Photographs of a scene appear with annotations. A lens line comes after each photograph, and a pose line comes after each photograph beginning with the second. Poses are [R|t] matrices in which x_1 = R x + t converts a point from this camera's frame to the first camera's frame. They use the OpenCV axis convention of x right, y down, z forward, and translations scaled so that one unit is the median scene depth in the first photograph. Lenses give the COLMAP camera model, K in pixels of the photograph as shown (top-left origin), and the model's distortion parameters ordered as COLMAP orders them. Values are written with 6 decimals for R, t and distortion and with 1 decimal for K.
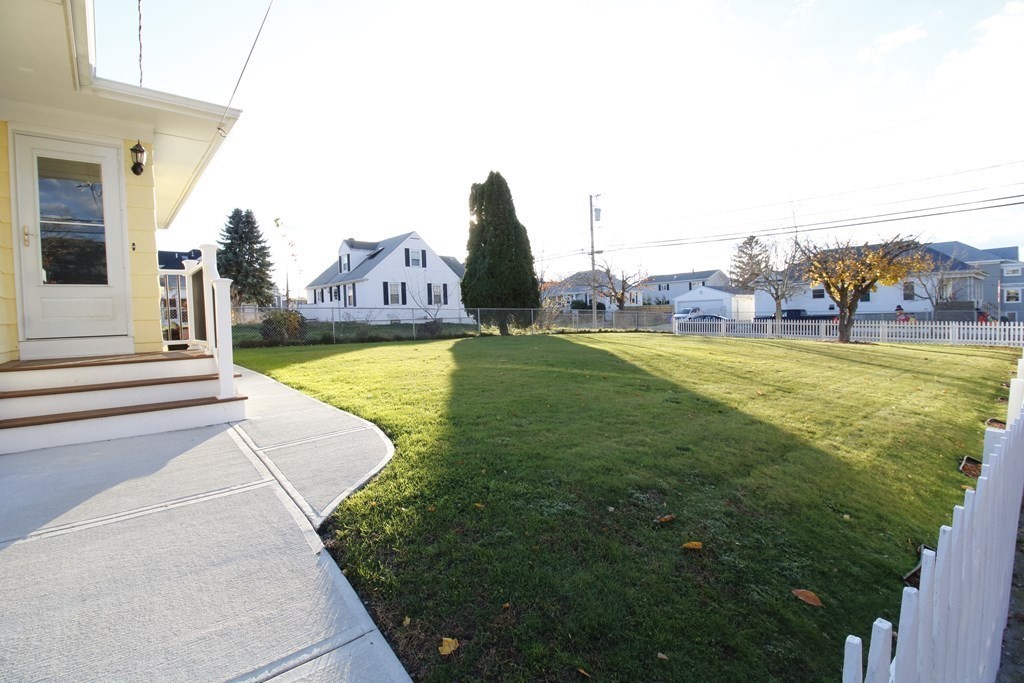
lens RADIAL K [[478.5, 0, 522.7], [0, 478.5, 334.7], [0, 0, 1]] dist [-0.009529, -0.003927]
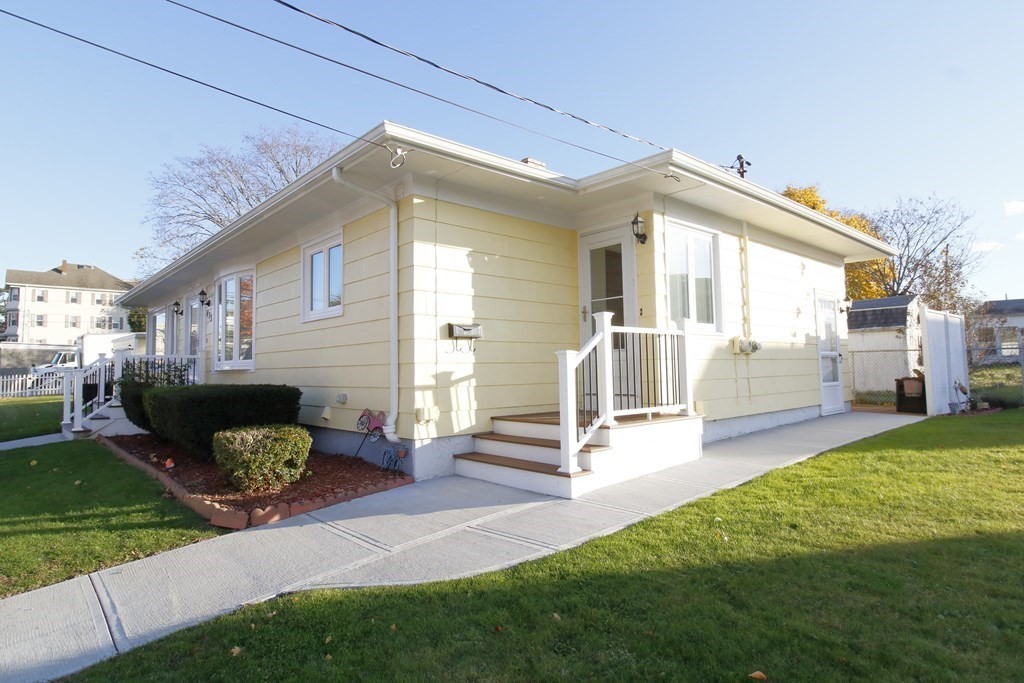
lens RADIAL K [[566.5, 0, 508.0], [0, 566.5, 338.7], [0, 0, 1]] dist [-0.008266, -0.001195]
pose [[0.042303, -0.025022, -0.998791, 0.105831], [-0.021518, 0.999432, -0.025949, -0.020551], [0.998873, 0.022590, 0.041740, 0.156537]]
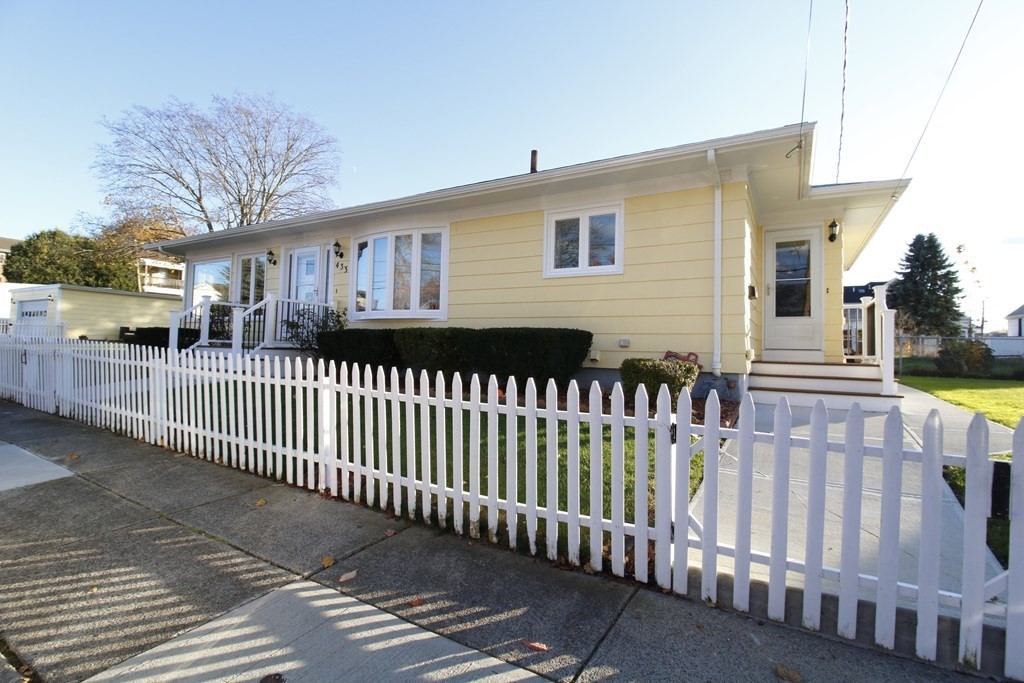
lens RADIAL K [[478.5, 0, 523.4], [0, 478.5, 326.8], [0, 0, 1]] dist [-0.009529, -0.003927]
pose [[0.333473, -0.004924, -0.942747, 0.062574], [-0.073894, 0.996773, -0.031345, 0.010434], [0.939859, 0.080116, 0.332033, -0.089447]]
